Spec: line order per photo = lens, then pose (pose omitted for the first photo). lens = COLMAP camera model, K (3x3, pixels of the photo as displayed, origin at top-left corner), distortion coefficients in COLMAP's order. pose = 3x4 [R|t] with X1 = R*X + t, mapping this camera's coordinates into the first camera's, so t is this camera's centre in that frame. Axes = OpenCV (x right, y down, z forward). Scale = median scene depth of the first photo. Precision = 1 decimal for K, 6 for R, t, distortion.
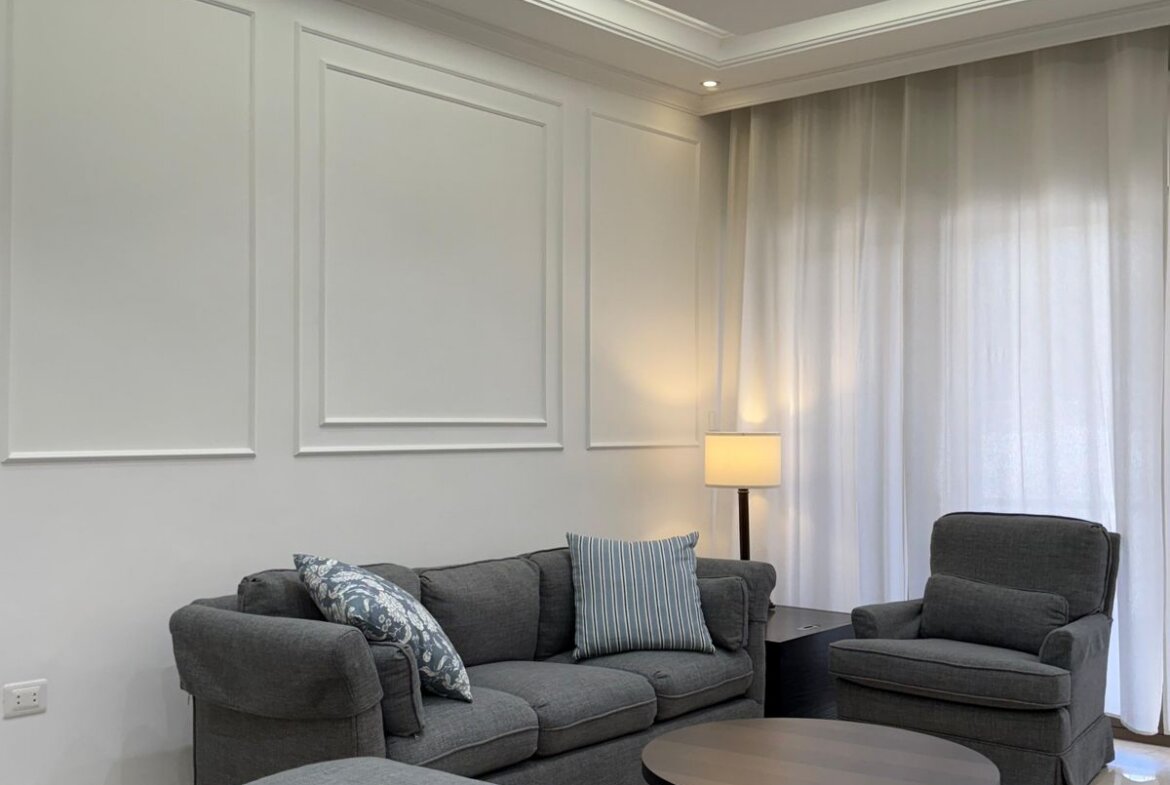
lens RADIAL K [[1298.0, 0, 584.3], [0, 1298.0, 393.7], [0, 0, 1]] dist [0.084560, 0.000000]
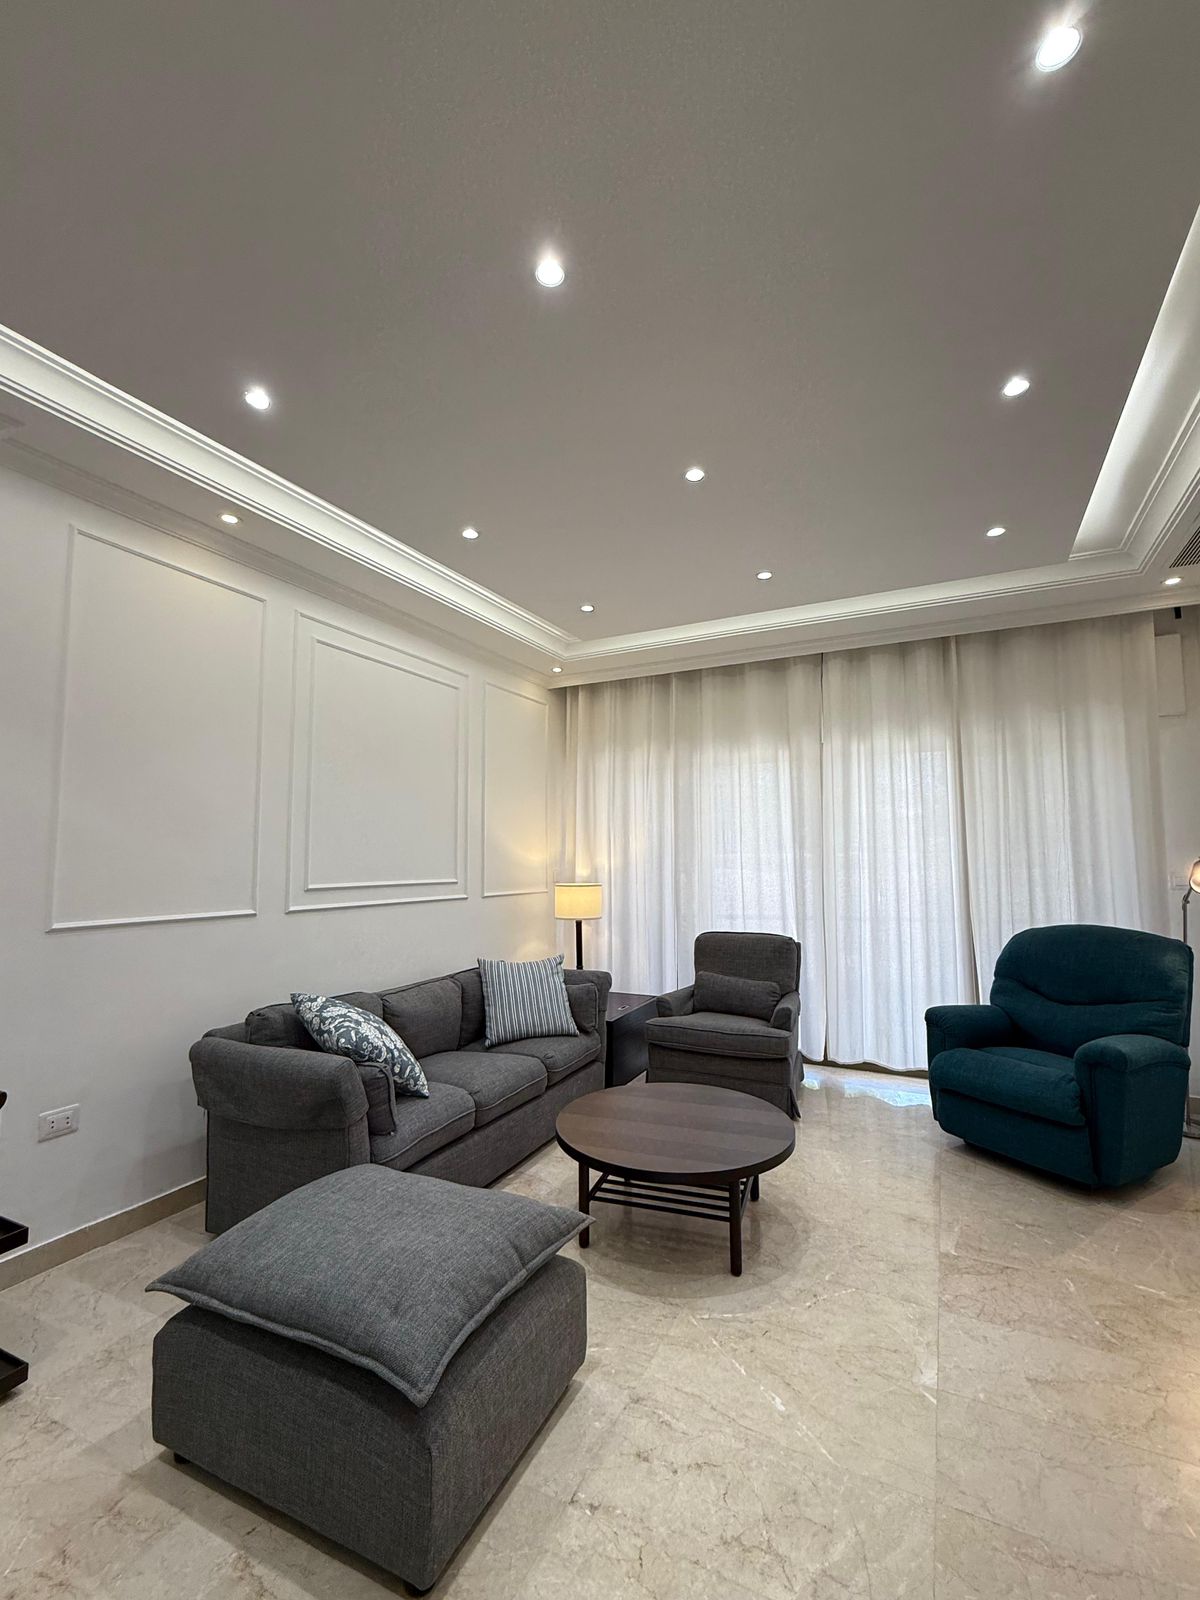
lens RADIAL K [[716.1, 0, 604.9], [0, 716.1, 803.2], [0, 0, 1]] dist [0.004656, 0.002477]
pose [[0.971470, 0.010313, 0.236938, -0.069045], [0.003688, 0.998276, -0.058570, -0.022470], [-0.237133, 0.057773, 0.969758, 0.160362]]
